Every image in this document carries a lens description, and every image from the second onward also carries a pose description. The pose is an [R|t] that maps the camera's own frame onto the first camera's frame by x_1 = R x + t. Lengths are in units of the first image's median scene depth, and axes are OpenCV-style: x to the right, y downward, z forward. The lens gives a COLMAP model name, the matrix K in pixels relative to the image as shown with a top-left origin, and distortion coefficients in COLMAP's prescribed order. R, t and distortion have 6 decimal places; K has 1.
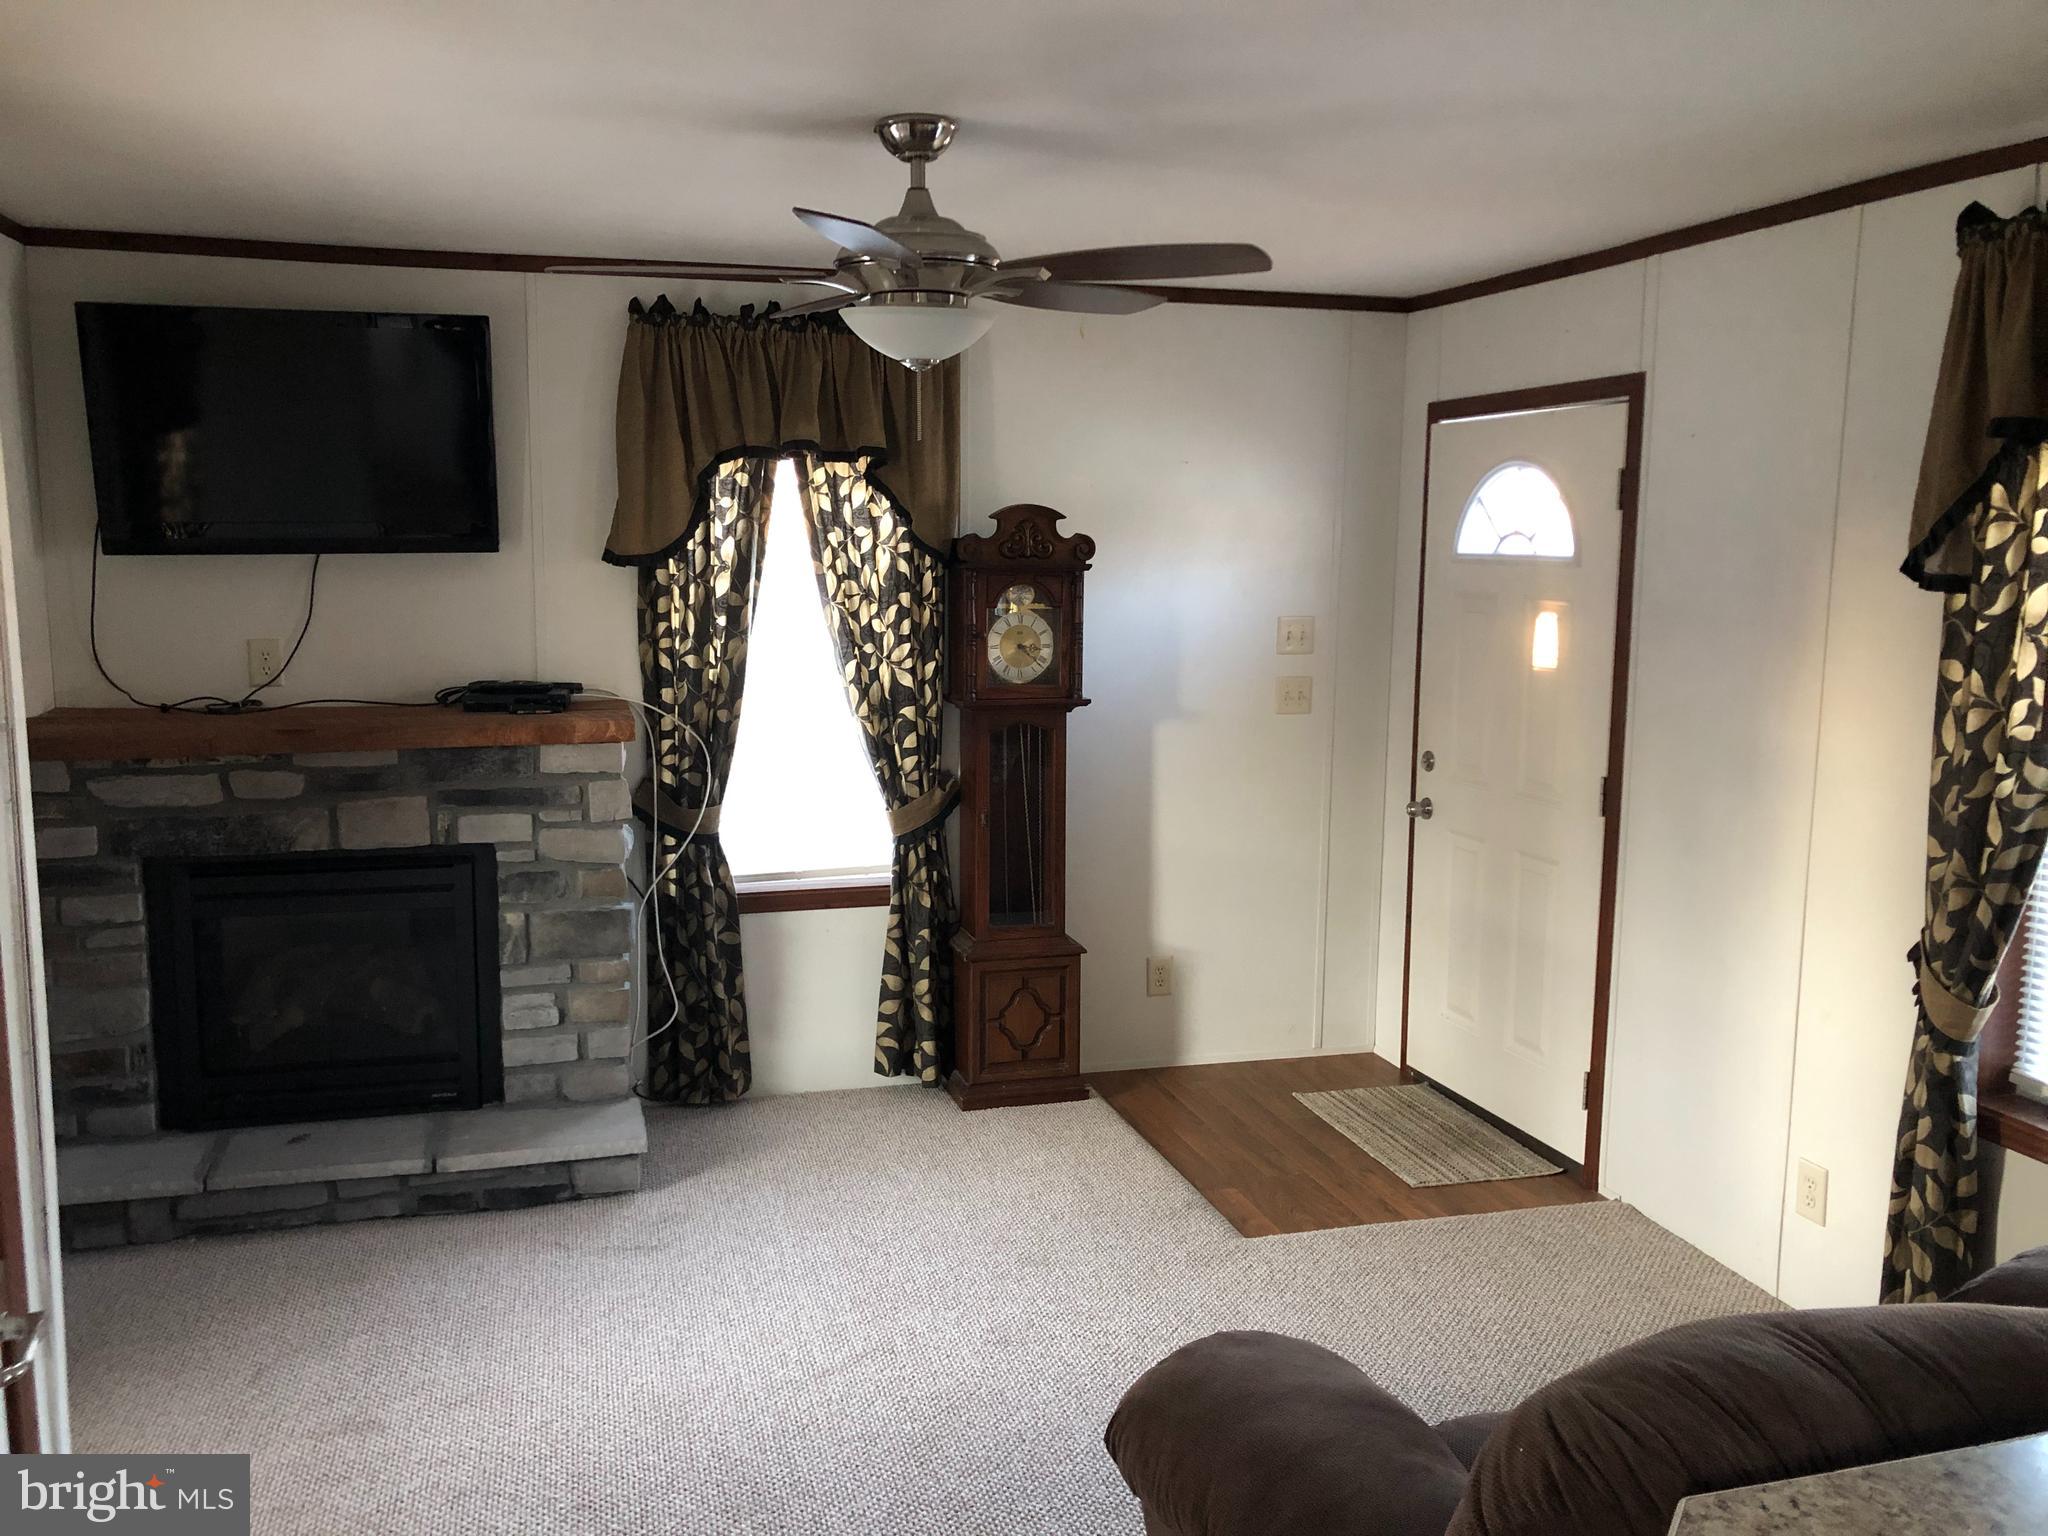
lens RADIAL K [[1656.4, 0, 1031.1], [0, 1656.4, 749.3], [0, 0, 1]] dist [0.047666, -0.057803]
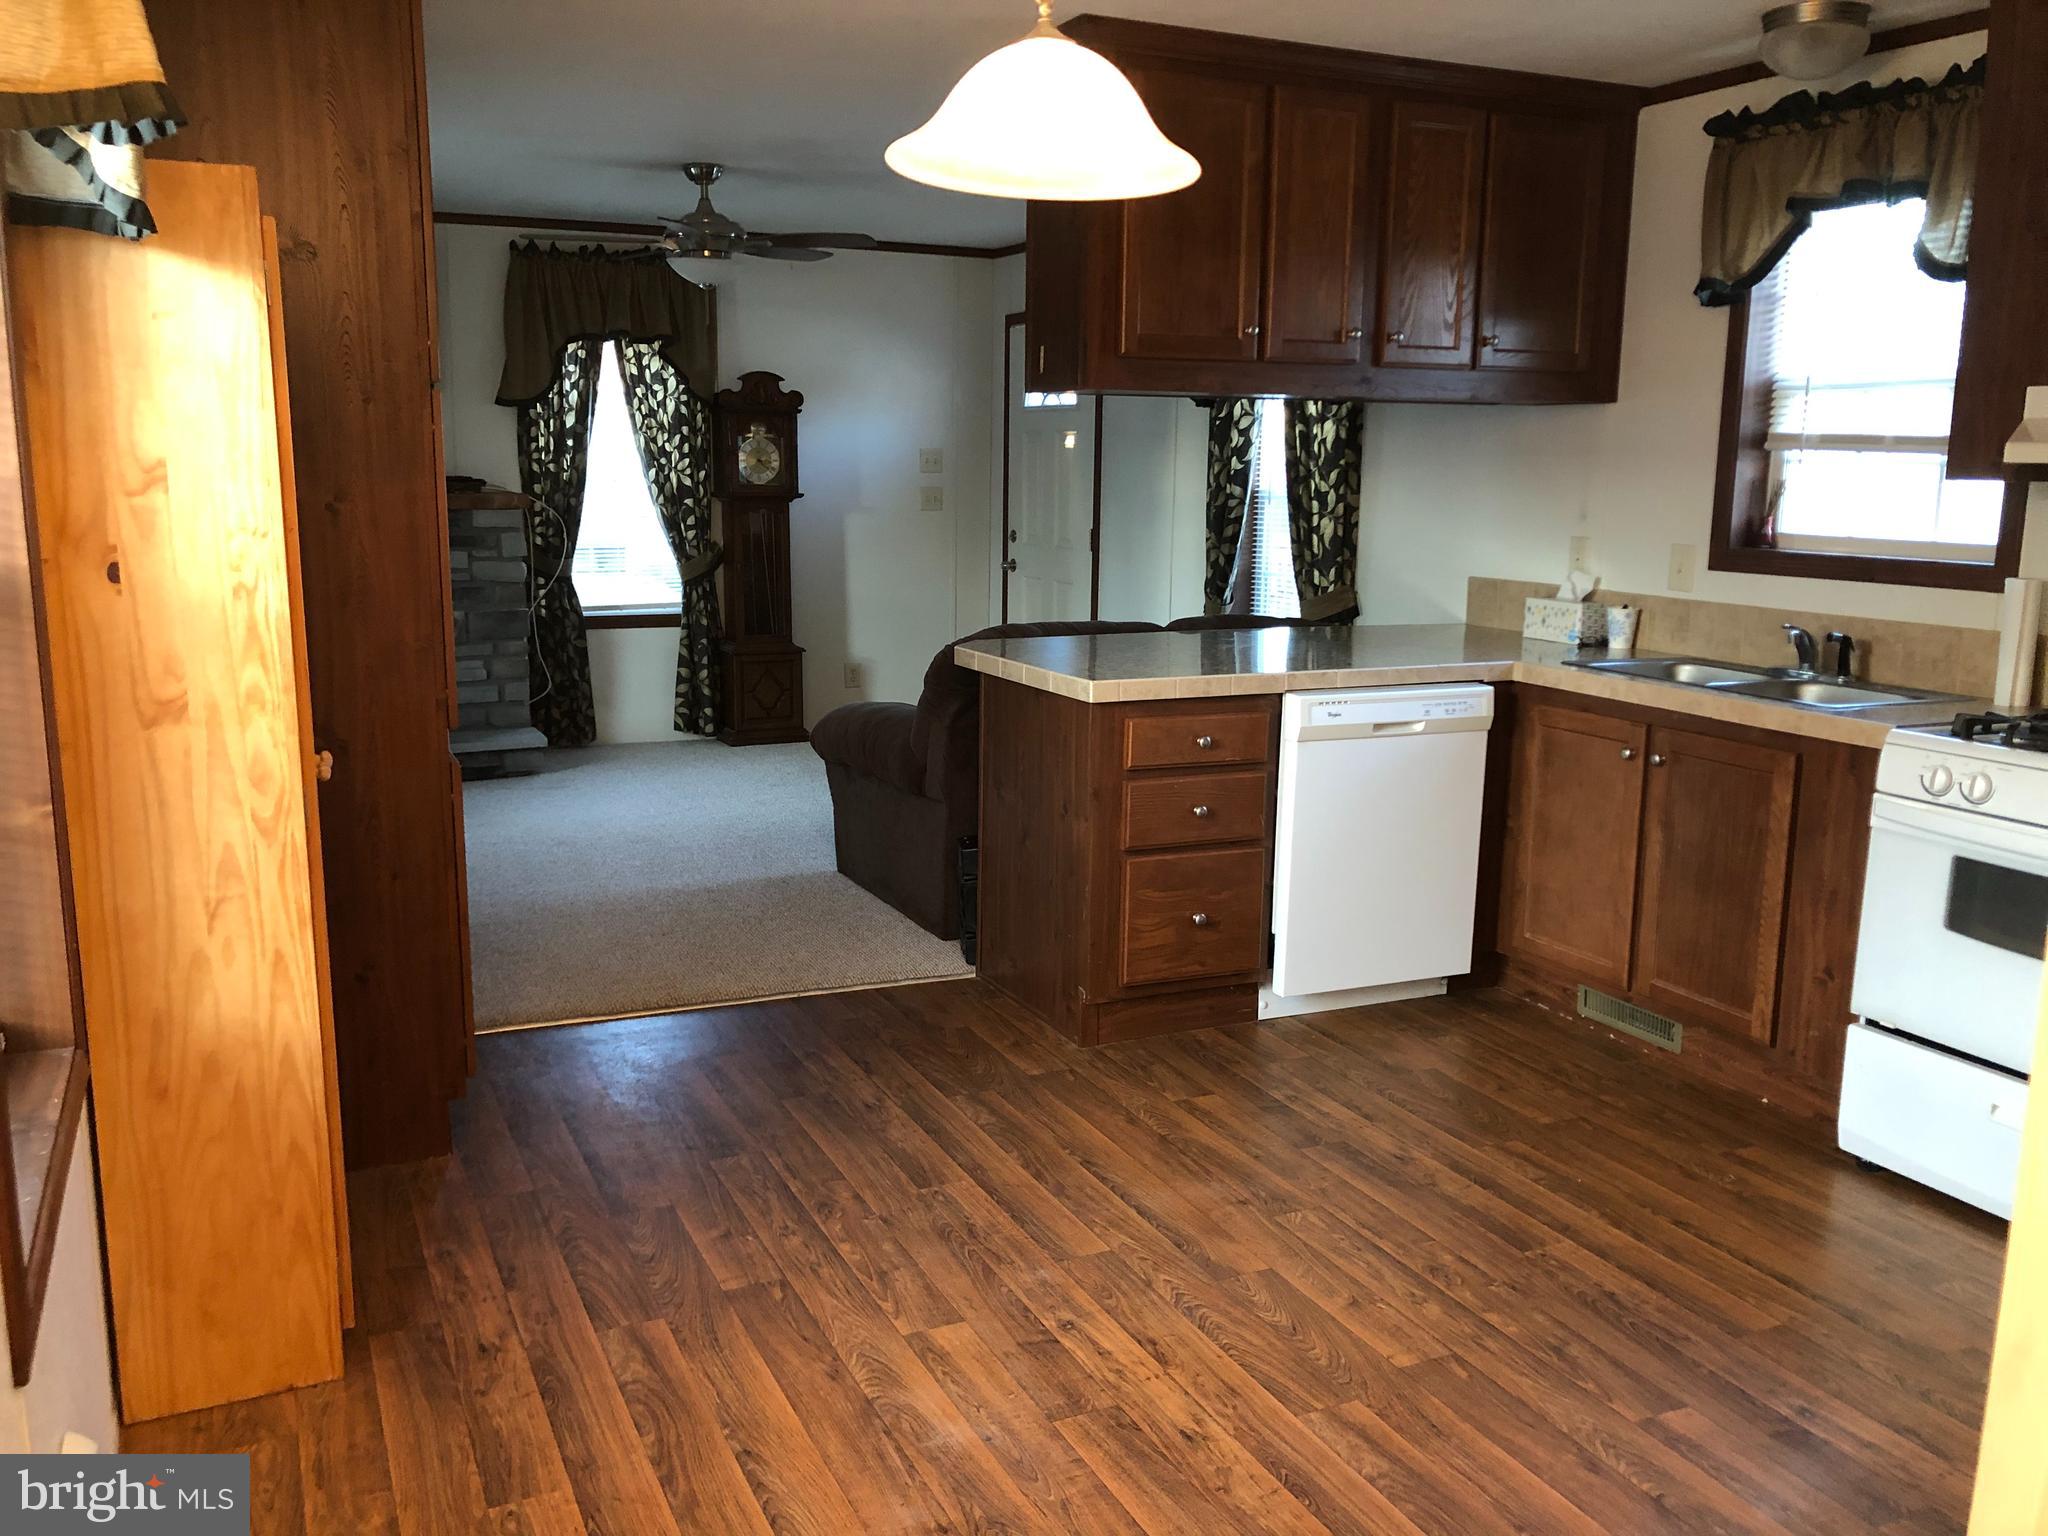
lens RADIAL K [[1656.4, 0, 1041.1], [0, 1656.4, 743.9], [0, 0, 1]] dist [0.047666, -0.057803]
pose [[0.985416, -0.027753, 0.167885, -0.015610], [0.019822, 0.998615, 0.048737, 0.147225], [-0.169005, -0.044699, 0.984601, -0.690973]]
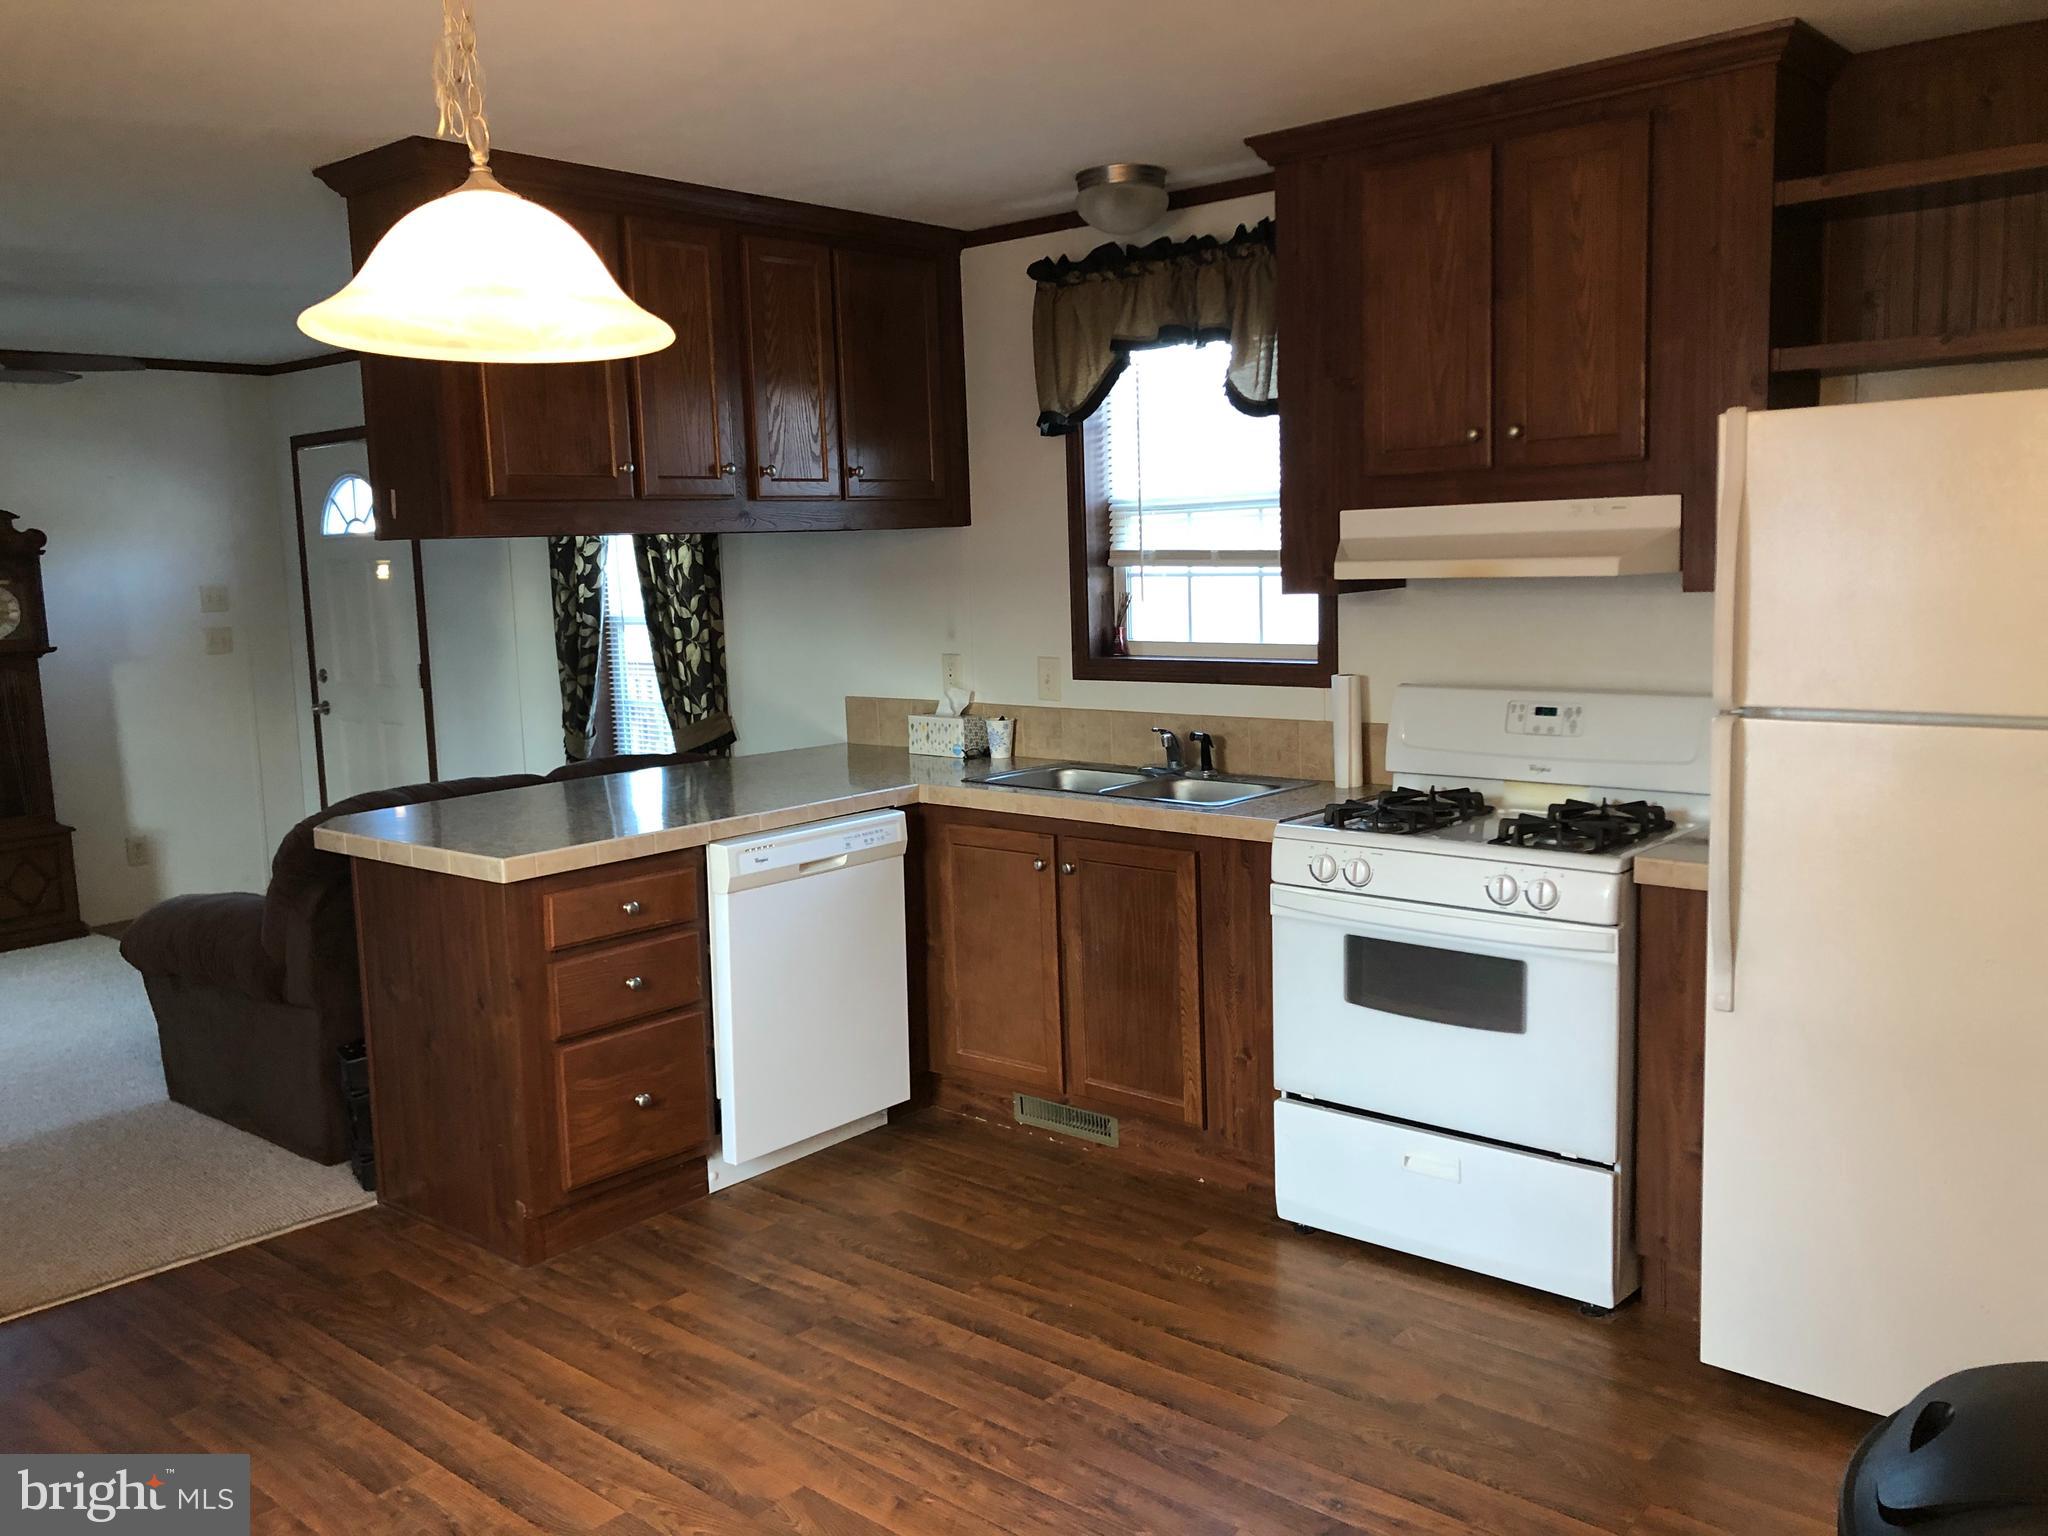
lens RADIAL K [[1656.4, 0, 1028.7], [0, 1656.4, 750.0], [0, 0, 1]] dist [0.047666, -0.057803]
pose [[0.837858, -0.102120, 0.536251, -0.043422], [0.109359, 0.993832, 0.018391, 0.125015], [-0.534822, 0.043235, 0.843858, -0.650807]]
